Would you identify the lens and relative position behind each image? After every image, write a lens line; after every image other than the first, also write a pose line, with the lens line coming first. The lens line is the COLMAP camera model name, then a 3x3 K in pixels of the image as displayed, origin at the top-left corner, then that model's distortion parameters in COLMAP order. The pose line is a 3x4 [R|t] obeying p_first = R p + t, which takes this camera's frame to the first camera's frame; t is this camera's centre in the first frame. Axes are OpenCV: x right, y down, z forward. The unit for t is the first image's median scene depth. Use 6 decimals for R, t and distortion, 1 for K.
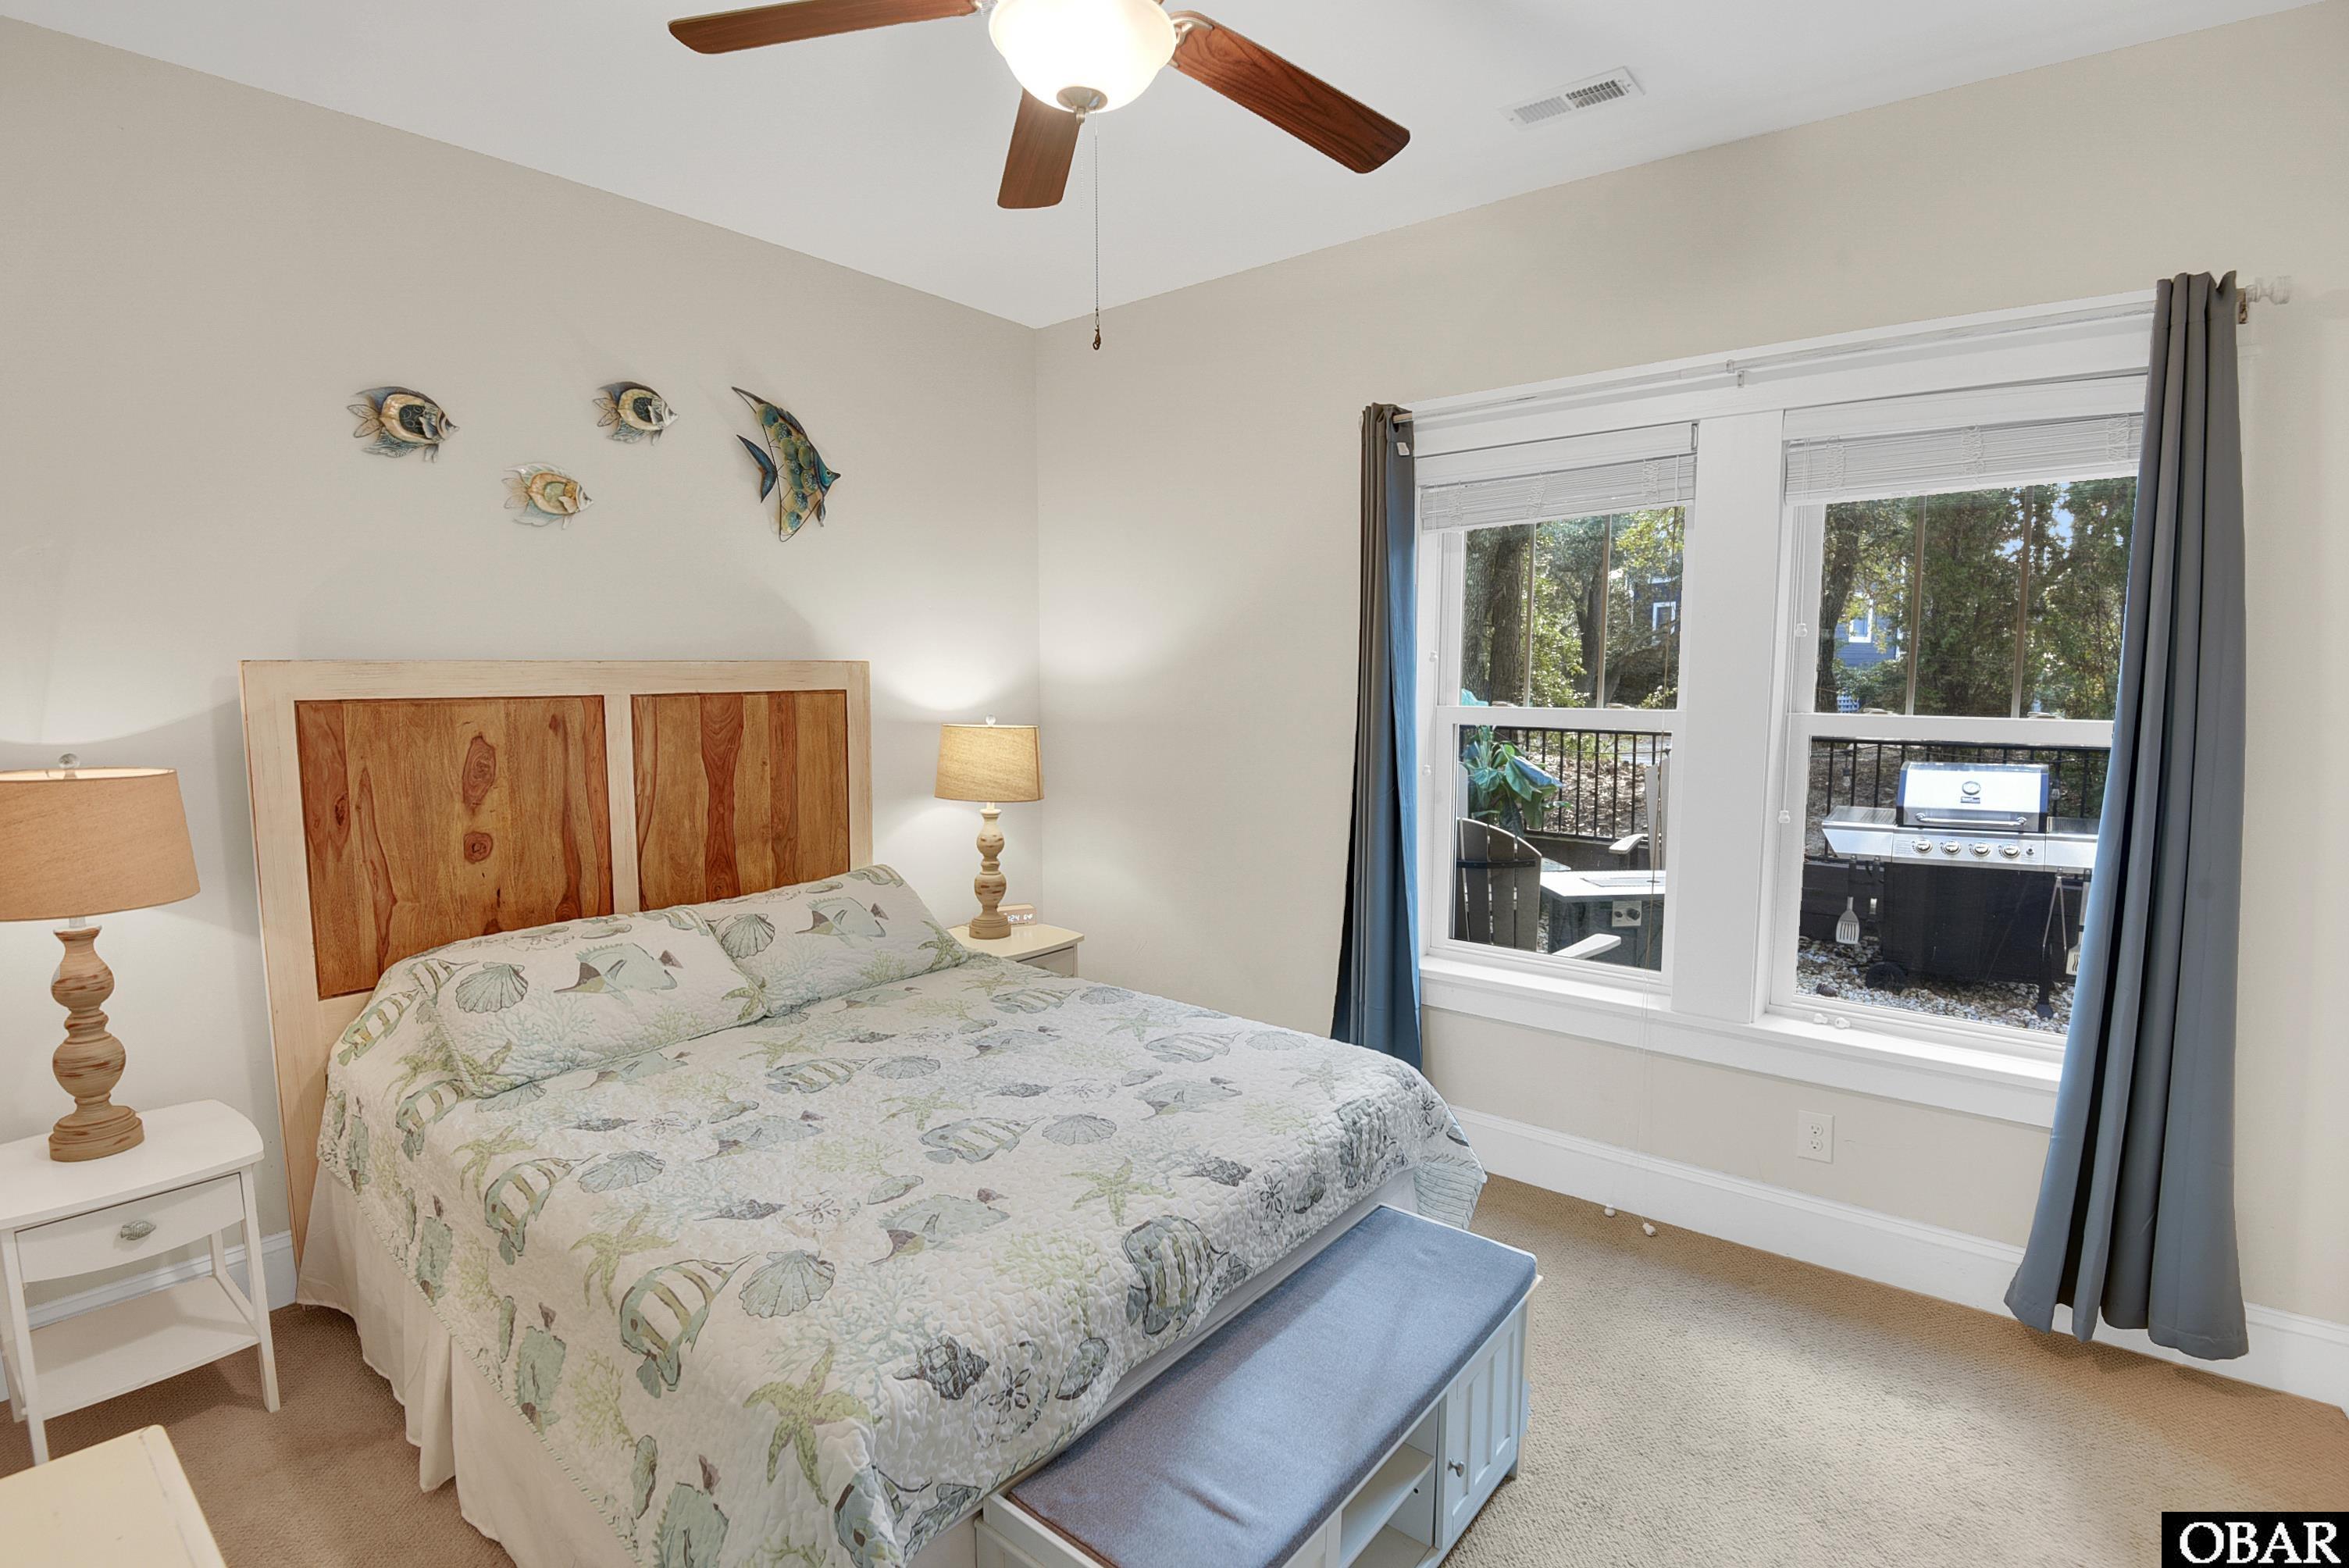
lens RADIAL K [[1122.4, 0, 1181.3], [0, 1122.4, 782.3], [0, 0, 1]] dist [-0.022499, -0.007722]
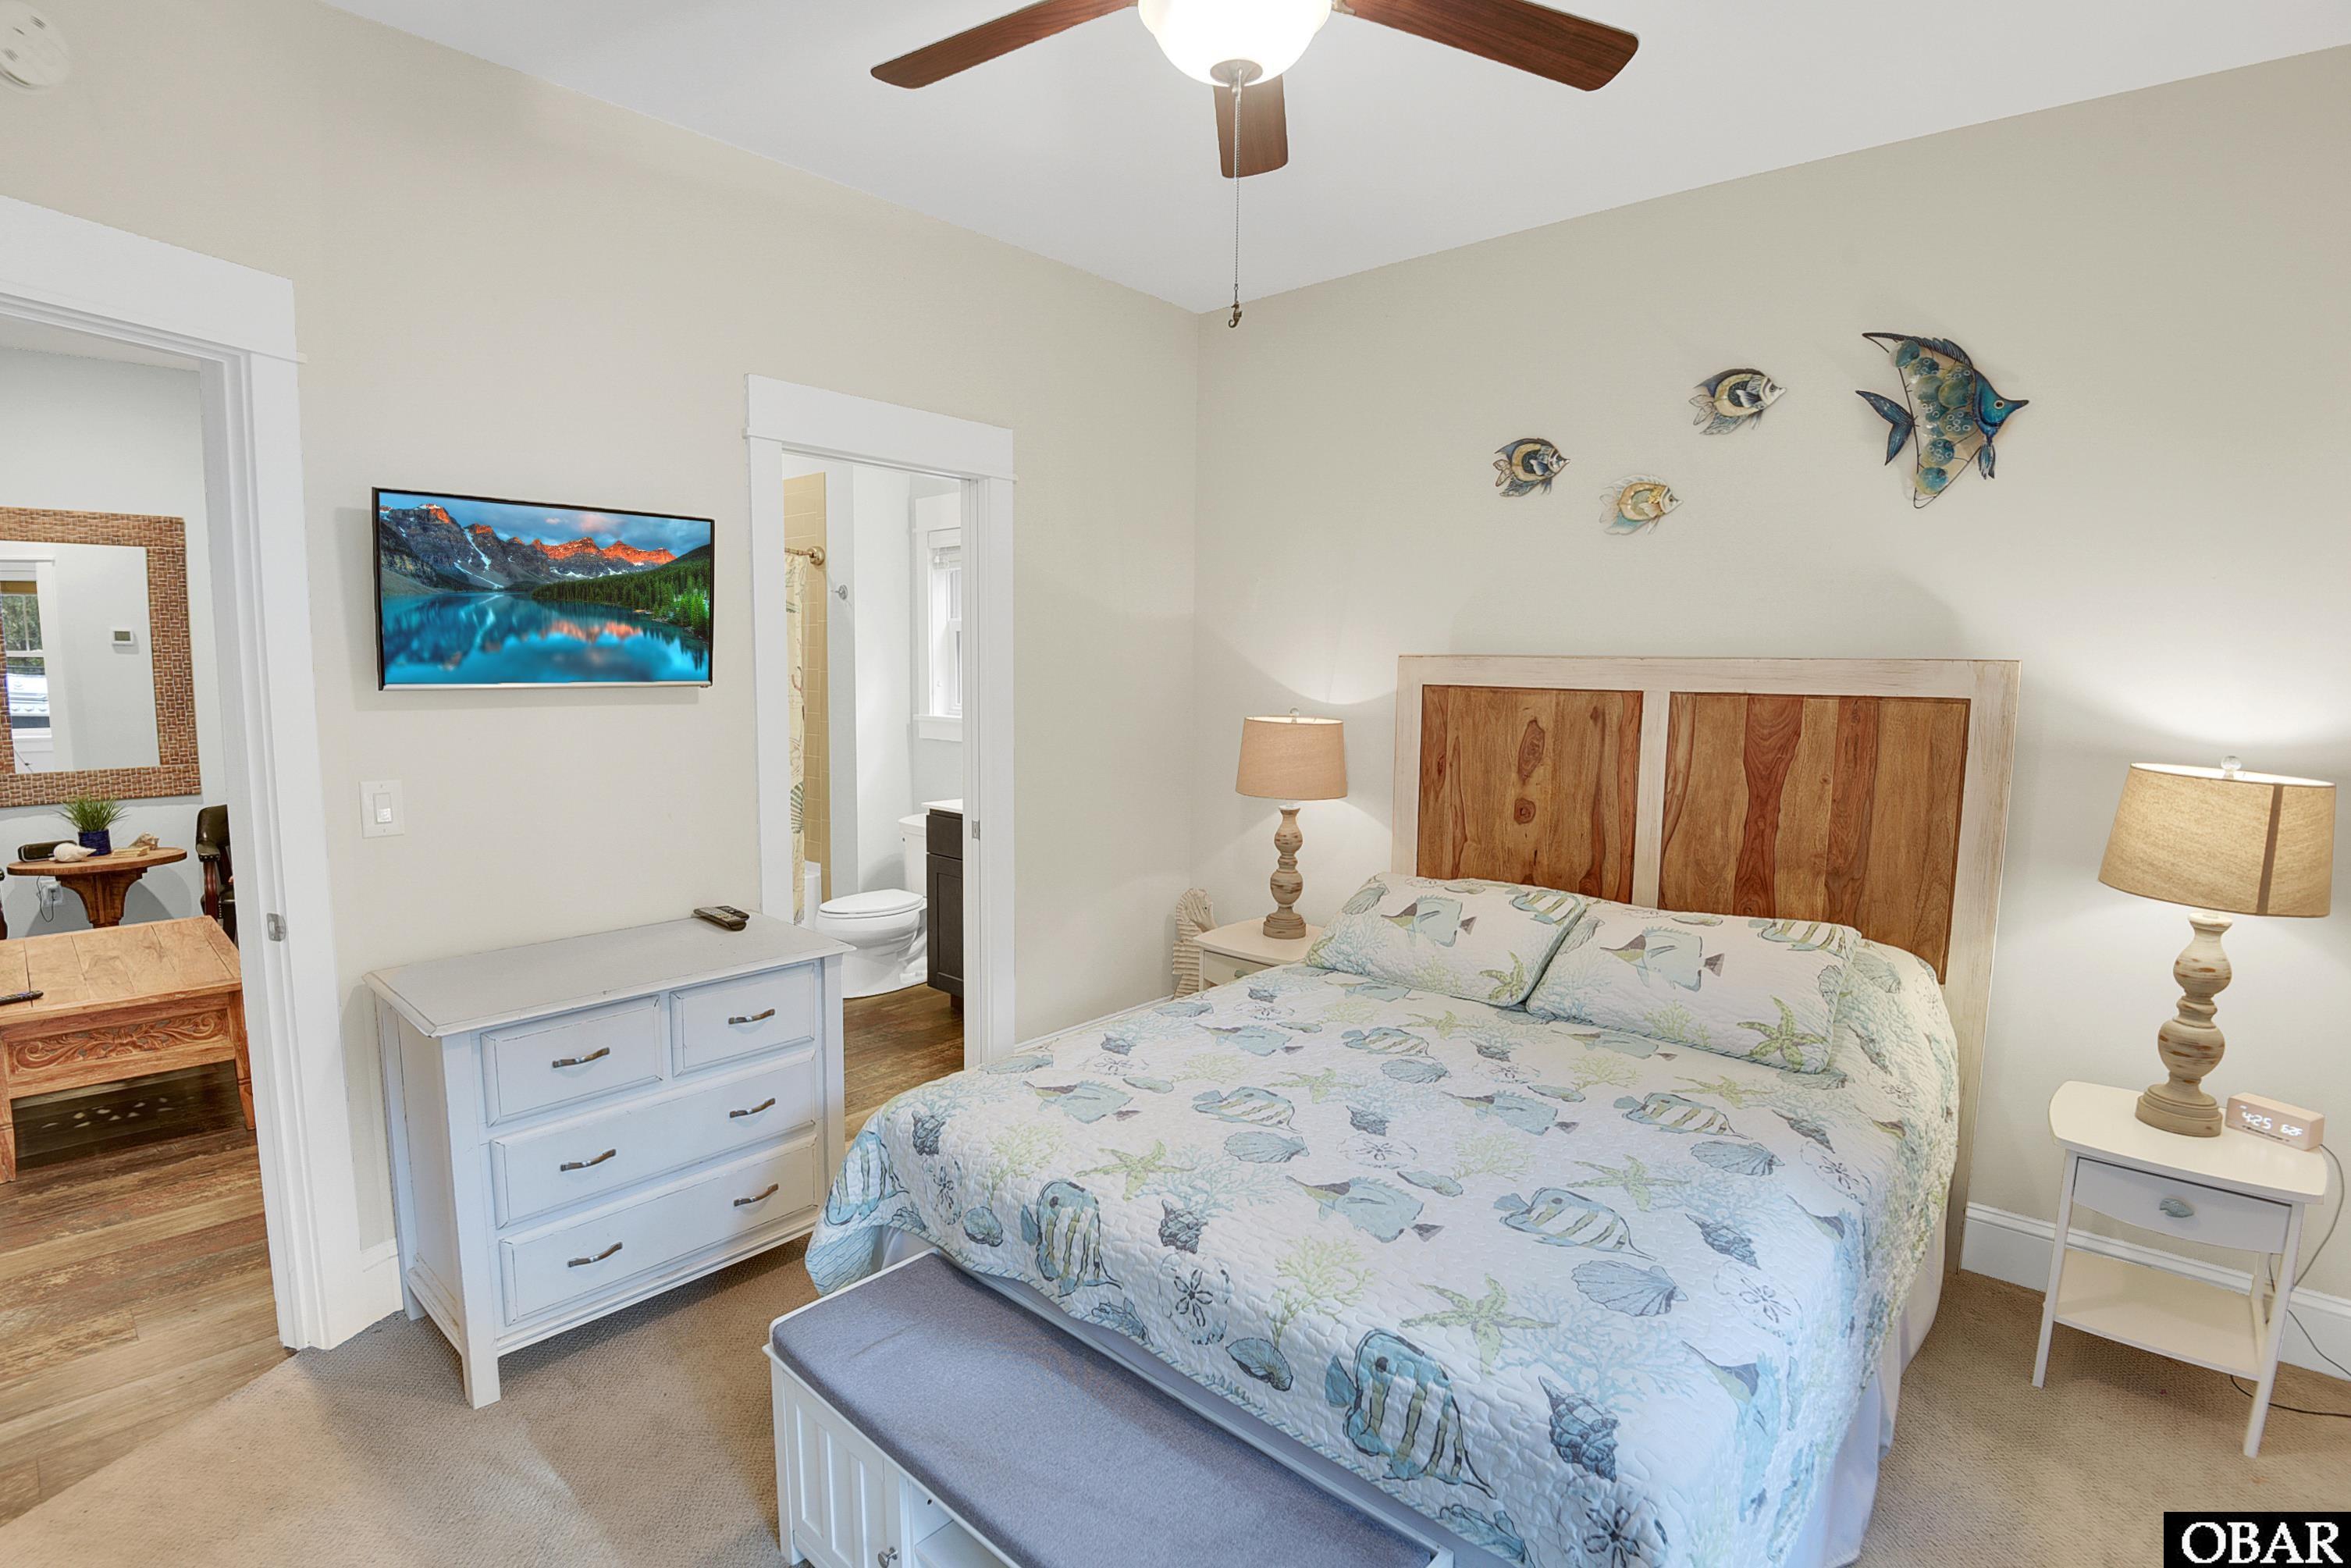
lens RADIAL K [[1123.3, 0, 1171.4], [0, 1123.3, 792.5], [0, 0, 1]] dist [-0.022499, -0.007722]
pose [[-0.075031, 0.116152, -0.990393, 0.588493], [-0.110998, 0.986048, 0.124051, -0.069261], [0.990984, 0.119239, -0.061092, 0.675635]]
